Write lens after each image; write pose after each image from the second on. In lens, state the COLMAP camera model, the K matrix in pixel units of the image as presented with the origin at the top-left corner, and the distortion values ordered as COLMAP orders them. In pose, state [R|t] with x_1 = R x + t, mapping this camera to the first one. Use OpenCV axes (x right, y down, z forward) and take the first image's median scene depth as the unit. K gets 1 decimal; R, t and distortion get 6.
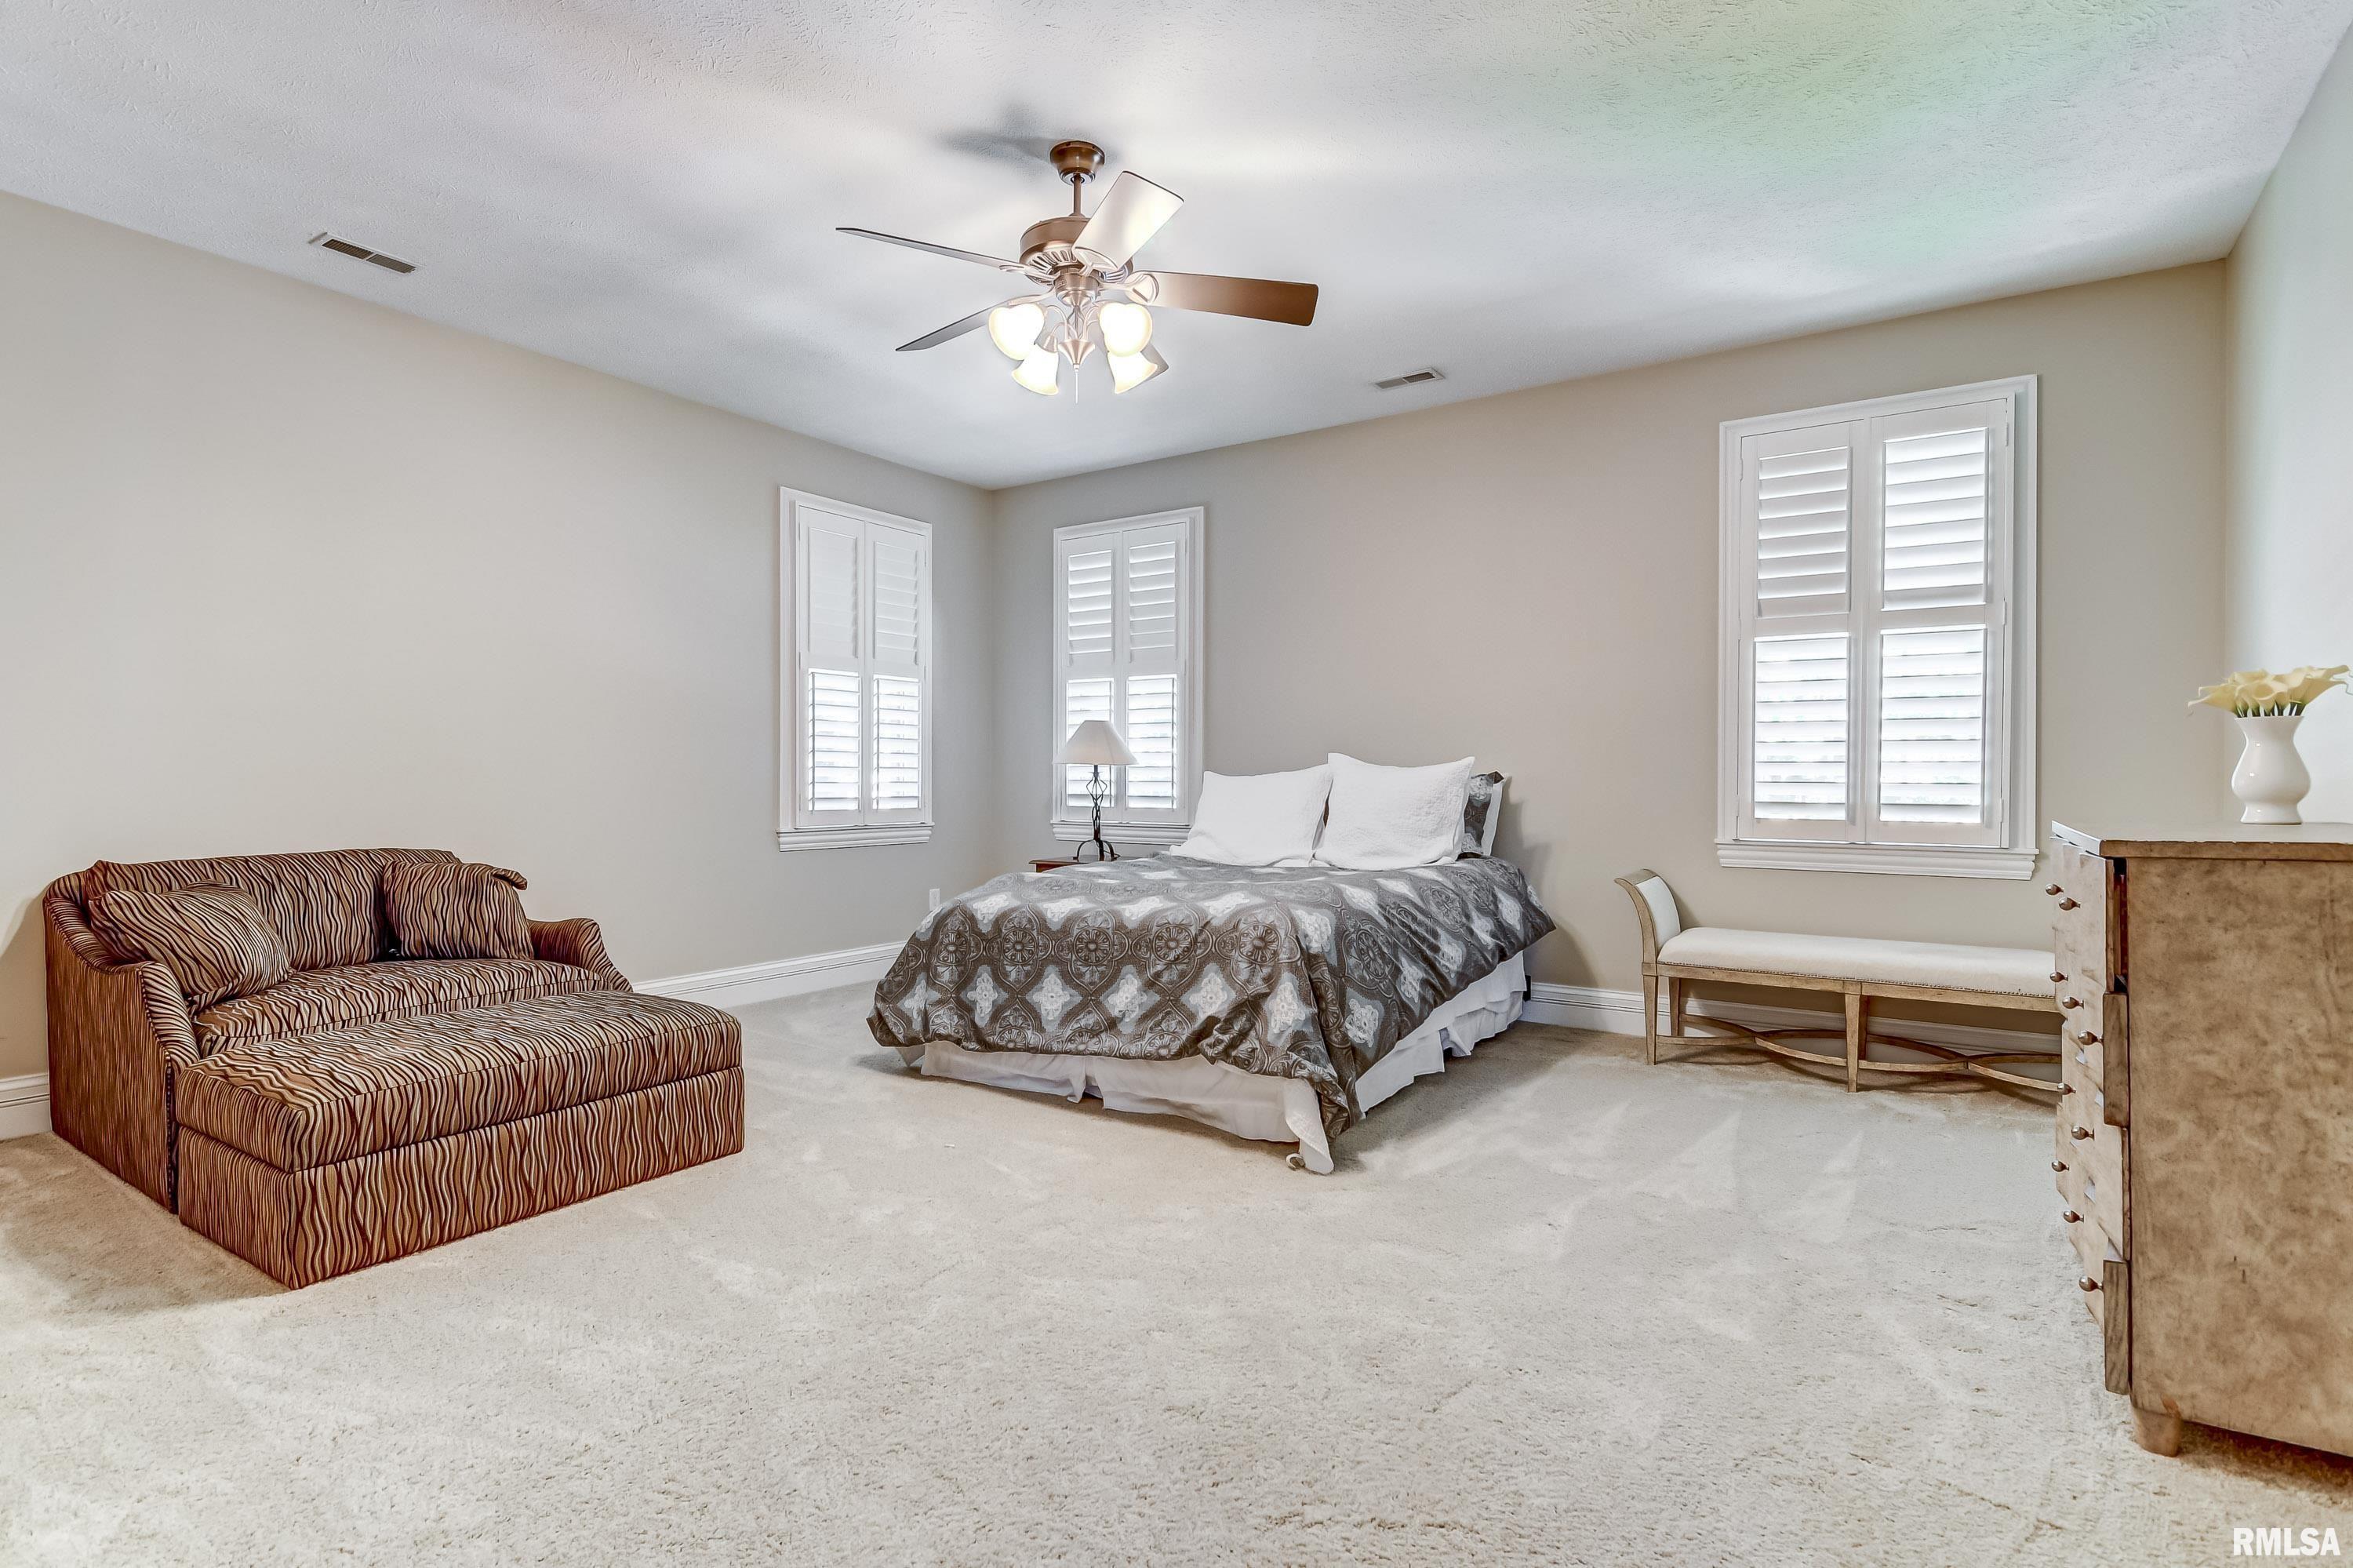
lens RADIAL K [[1171.3, 0, 1174.4], [0, 1171.3, 780.6], [0, 0, 1]] dist [0.000005, -0.001512]
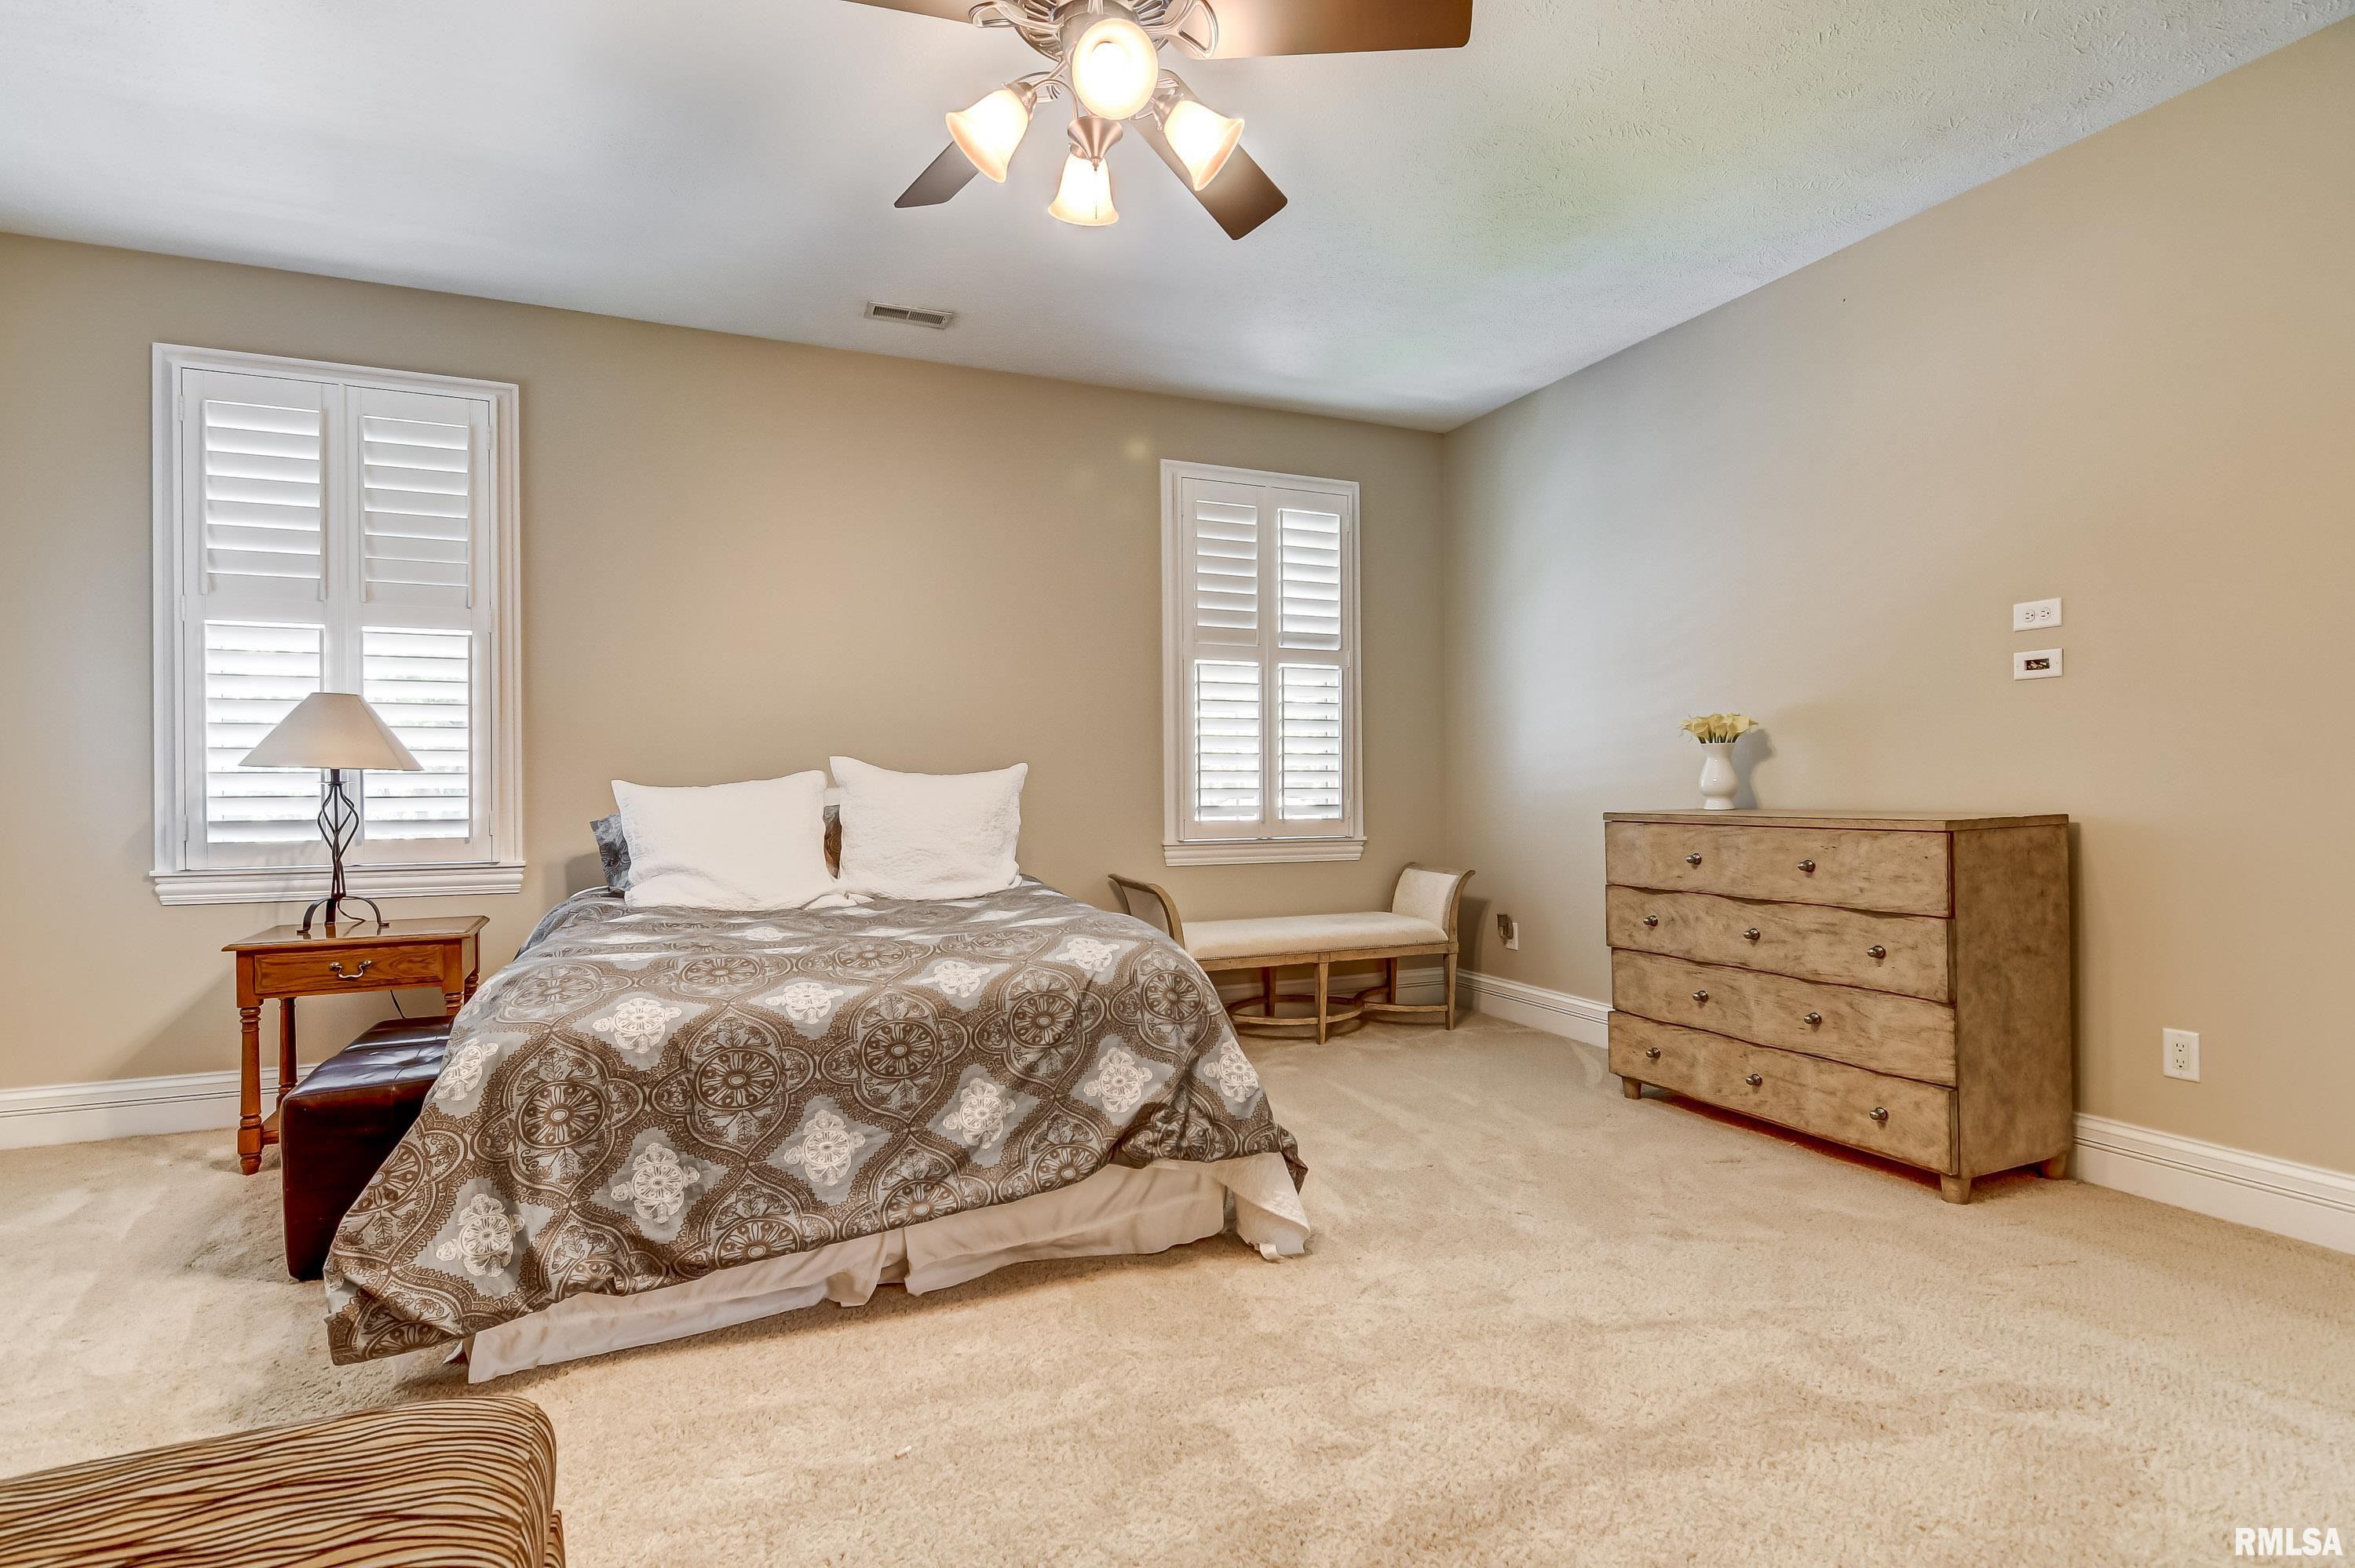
lens RADIAL K [[1121.9, 0, 1176.7], [0, 1121.9, 784.2], [0, 0, 1]] dist [0.001884, -0.002028]
pose [[0.532529, -0.003683, 0.846404, -0.501023], [0.008888, 0.999960, -0.001240, -0.002114], [-0.846365, 0.008183, 0.532540, 0.533068]]
